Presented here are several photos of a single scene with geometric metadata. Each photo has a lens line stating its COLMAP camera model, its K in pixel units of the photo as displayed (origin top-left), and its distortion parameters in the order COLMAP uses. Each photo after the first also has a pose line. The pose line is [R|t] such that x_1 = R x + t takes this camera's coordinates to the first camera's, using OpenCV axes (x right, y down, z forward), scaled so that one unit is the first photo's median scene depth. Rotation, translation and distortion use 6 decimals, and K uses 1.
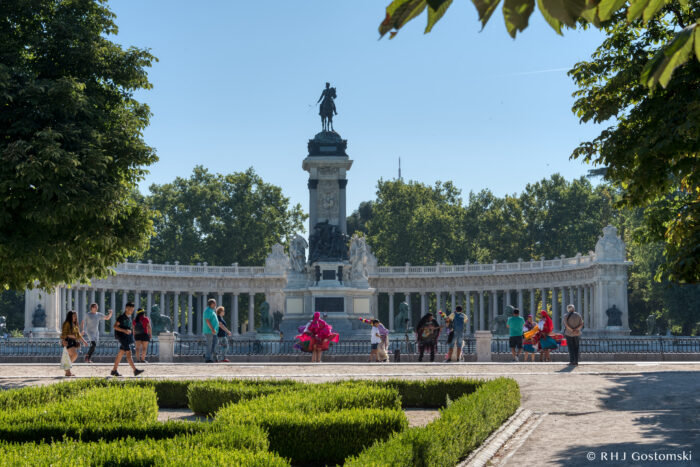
lens RADIAL K [[1976.9, 0, 350.6], [0, 1976.9, 231.4], [0, 0, 1]] dist [0.125082, 0.000000]
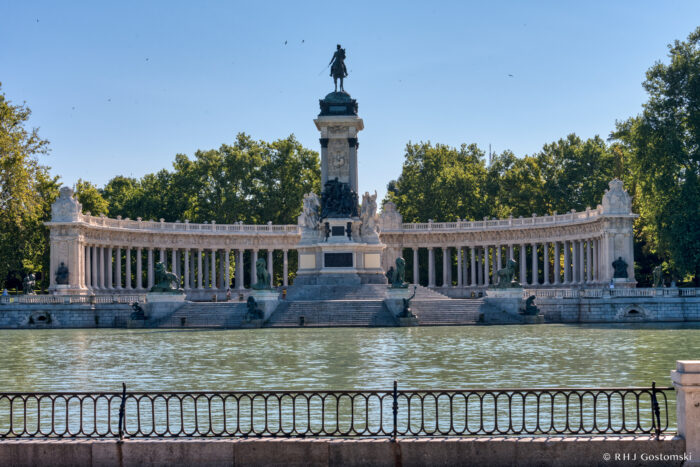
lens RADIAL K [[1470.8, 0, 347.1], [0, 1470.8, 237.3], [0, 0, 1]] dist [0.088263, 0.000000]
pose [[0.997023, -0.011712, -0.076214, 0.045774], [0.013463, 0.999656, 0.022502, 0.007196], [0.075924, -0.023461, 0.996838, 0.212710]]
